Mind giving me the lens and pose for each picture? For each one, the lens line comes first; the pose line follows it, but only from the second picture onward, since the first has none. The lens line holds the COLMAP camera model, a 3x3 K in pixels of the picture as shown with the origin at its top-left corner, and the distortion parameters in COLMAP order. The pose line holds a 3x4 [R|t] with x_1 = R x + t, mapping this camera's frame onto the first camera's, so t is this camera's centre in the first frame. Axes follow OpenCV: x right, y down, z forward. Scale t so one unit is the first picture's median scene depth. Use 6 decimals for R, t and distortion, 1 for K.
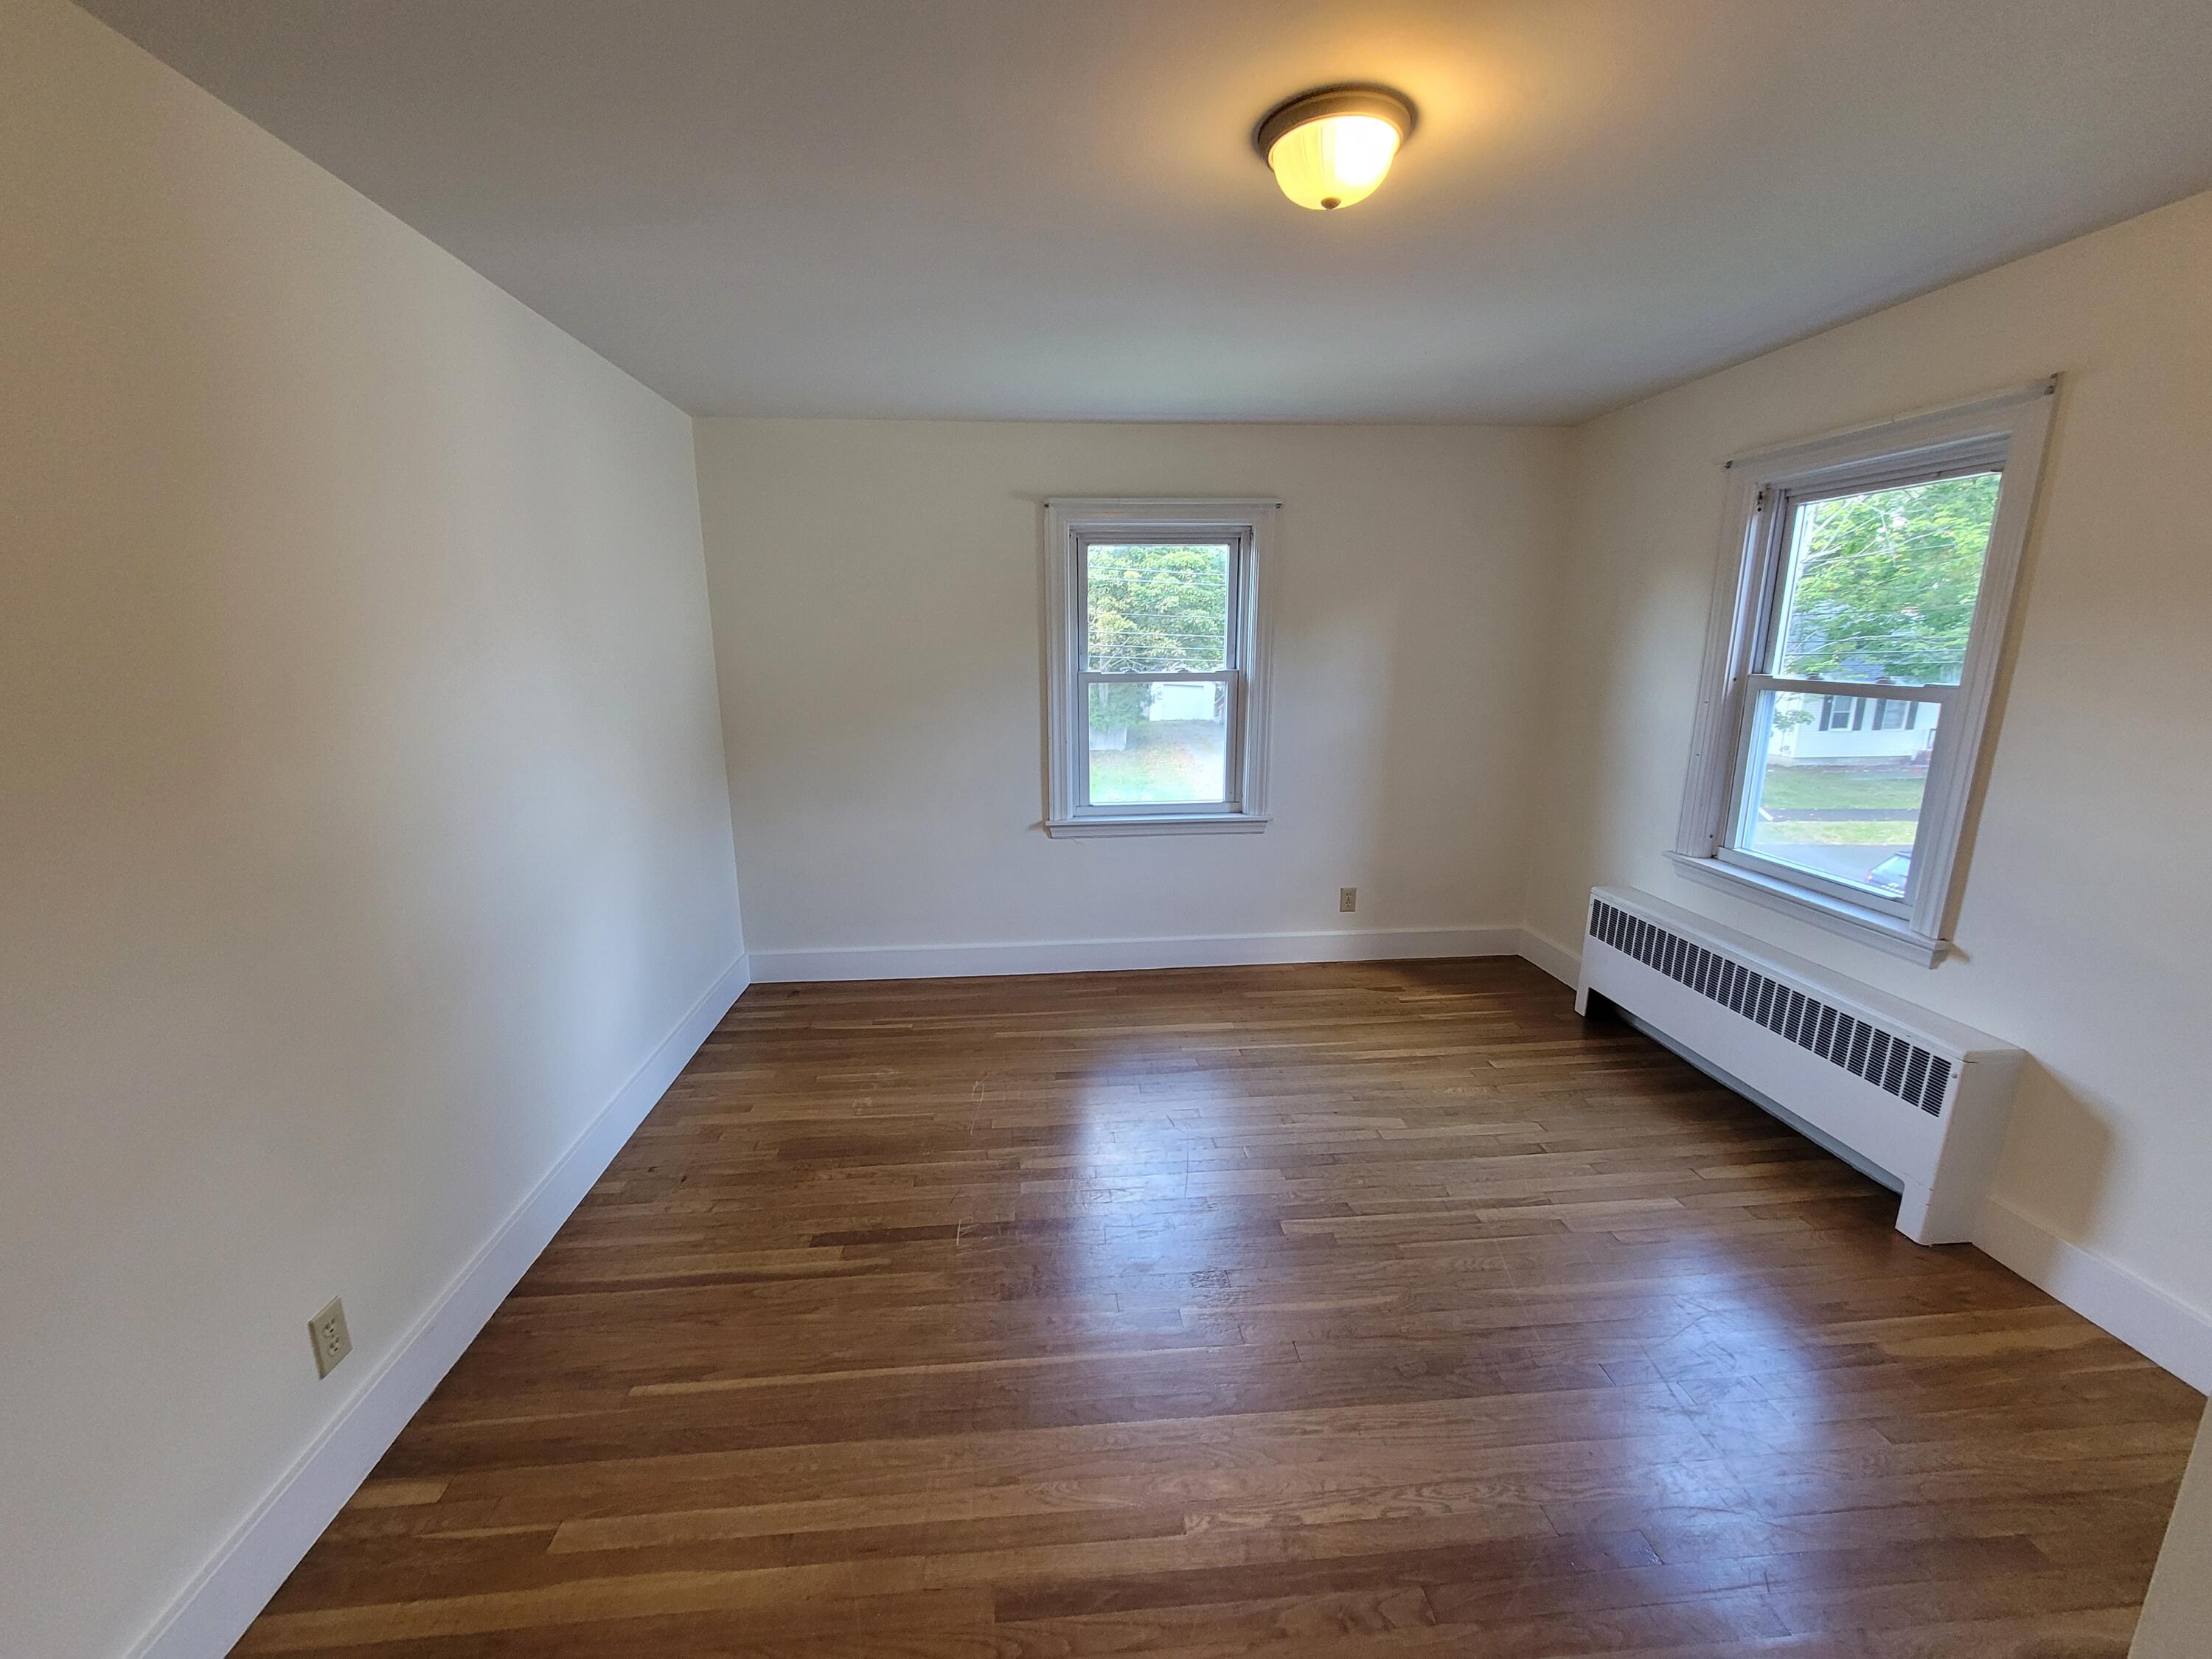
lens RADIAL K [[911.3, 0, 1098.0], [0, 911.3, 832.9], [0, 0, 1]] dist [0.002717, -0.000557]
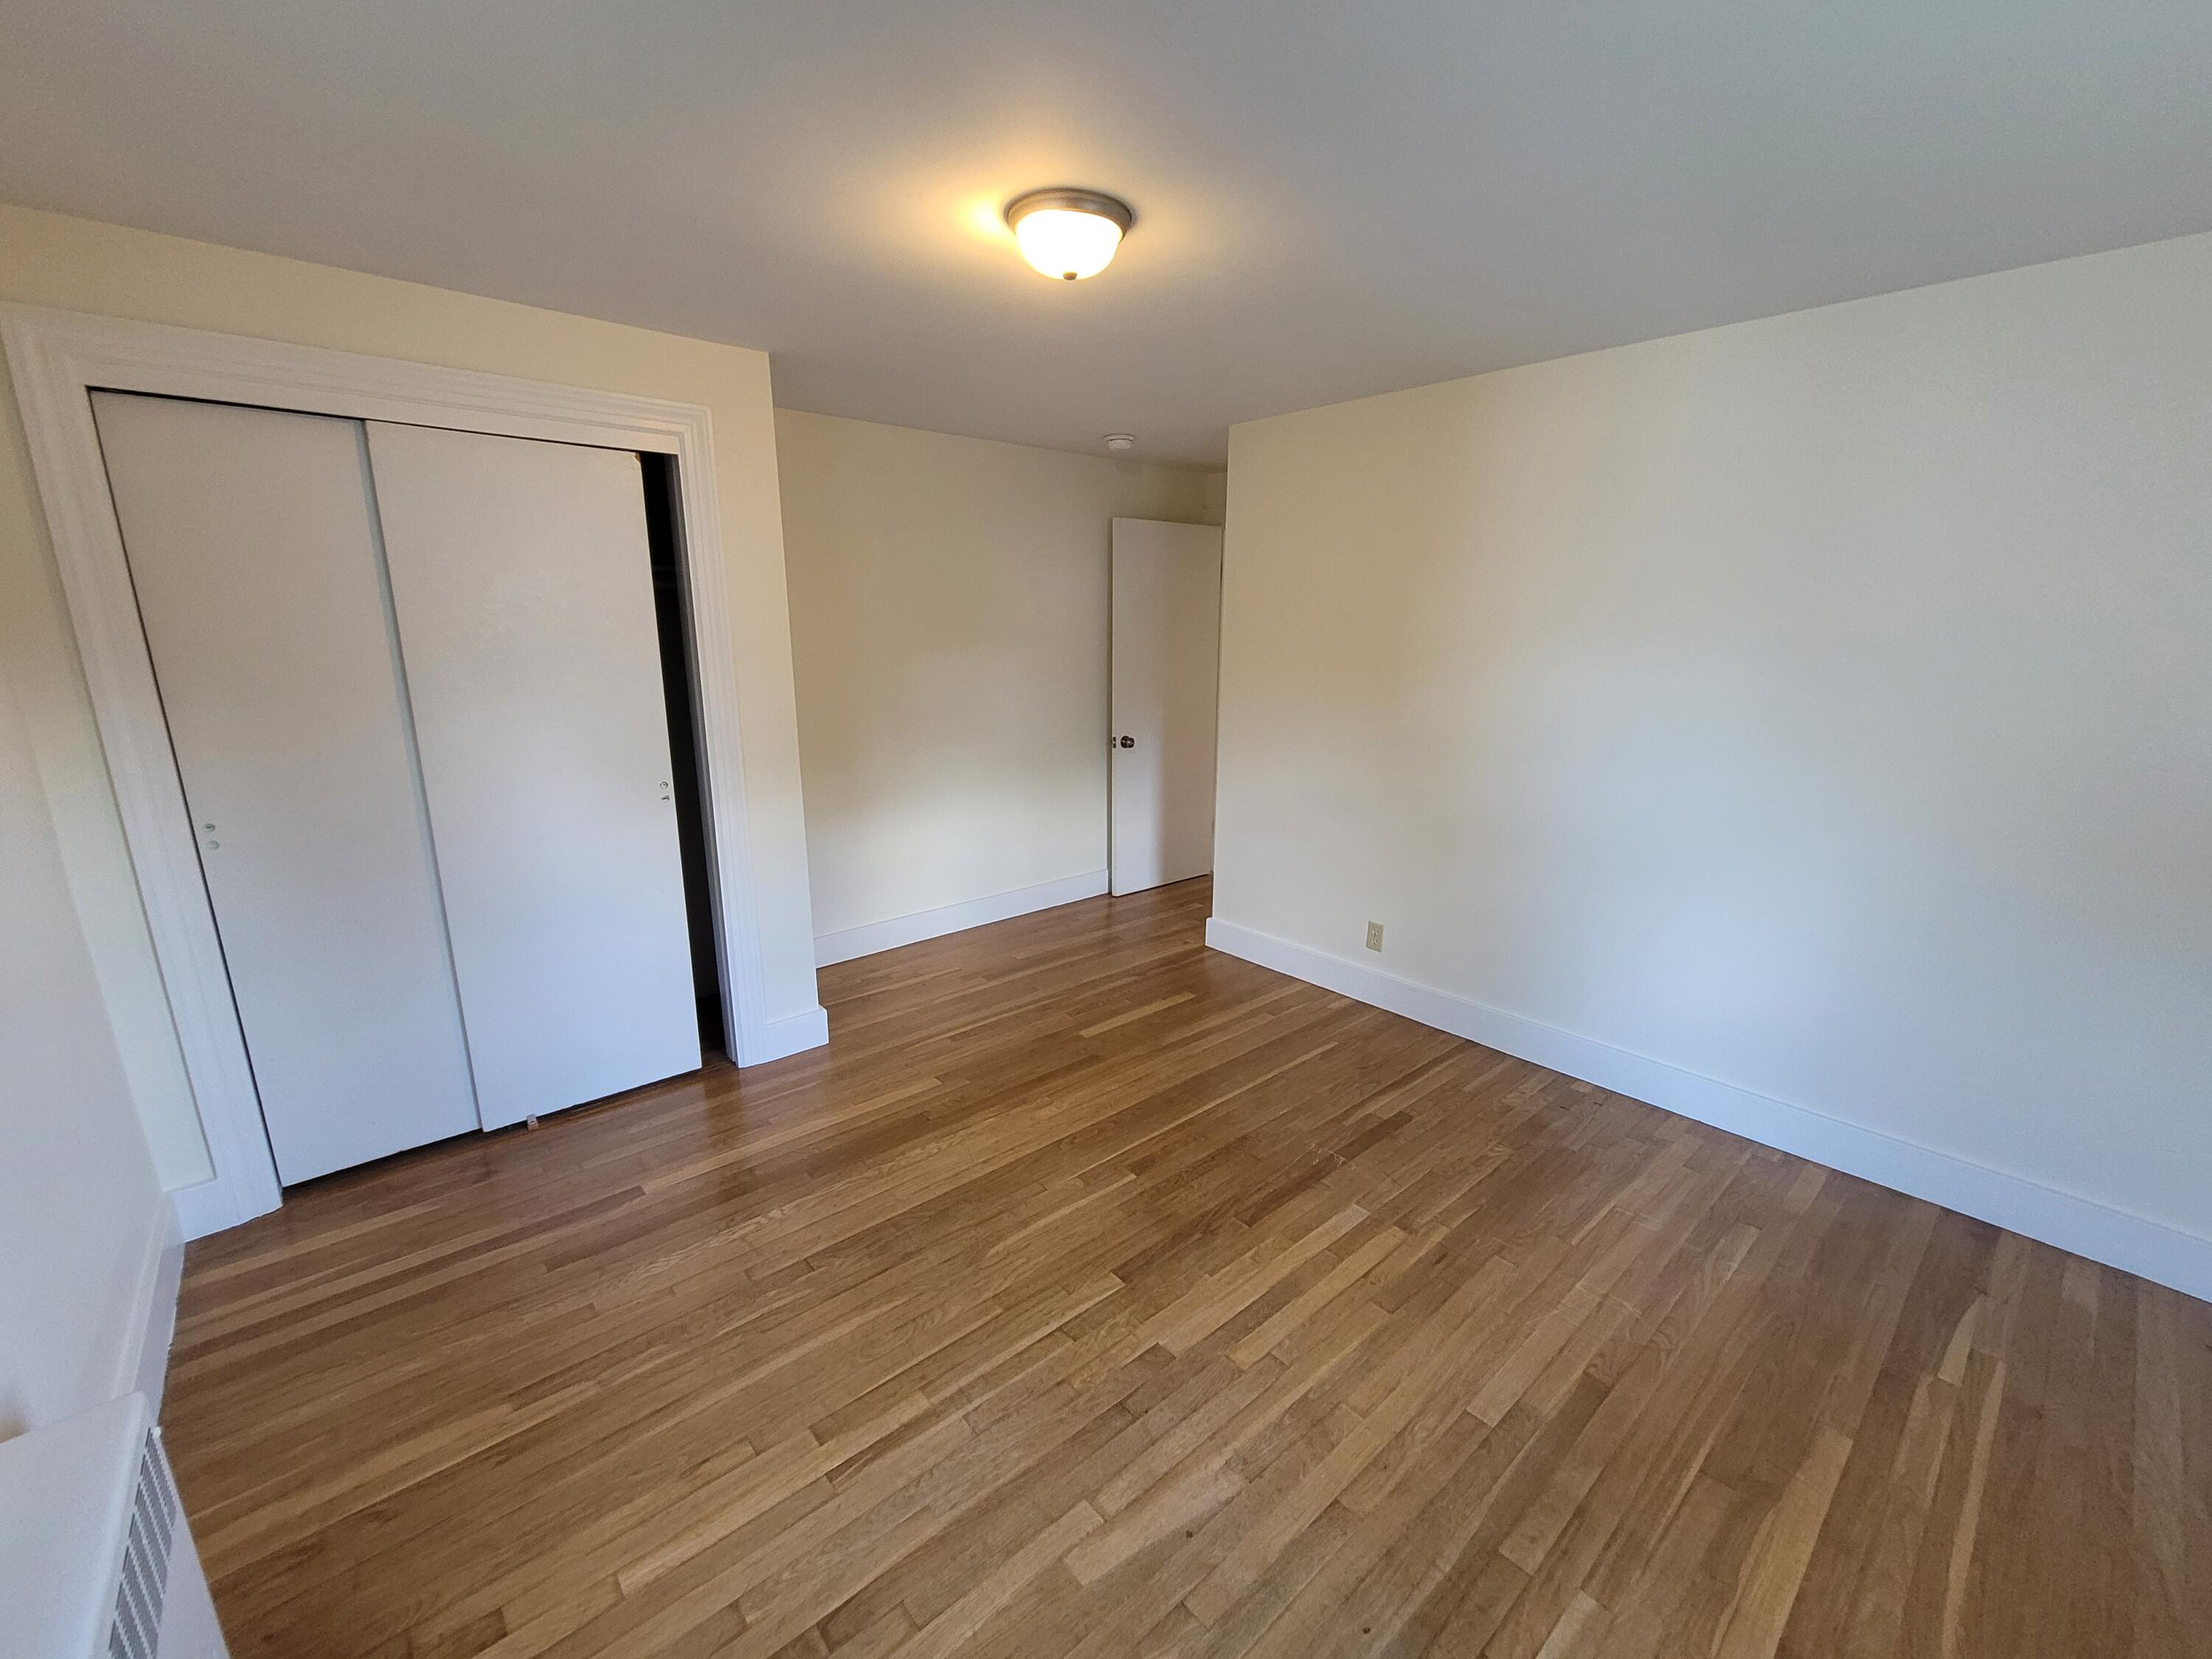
lens RADIAL K [[911.3, 0, 1102.3], [0, 911.3, 845.6], [0, 0, 1]] dist [0.002717, -0.000557]
pose [[-0.804425, 0.140959, -0.577088, 0.738060], [-0.130273, 0.905936, 0.402875, -0.360155], [0.579594, 0.399261, -0.710395, 1.582769]]
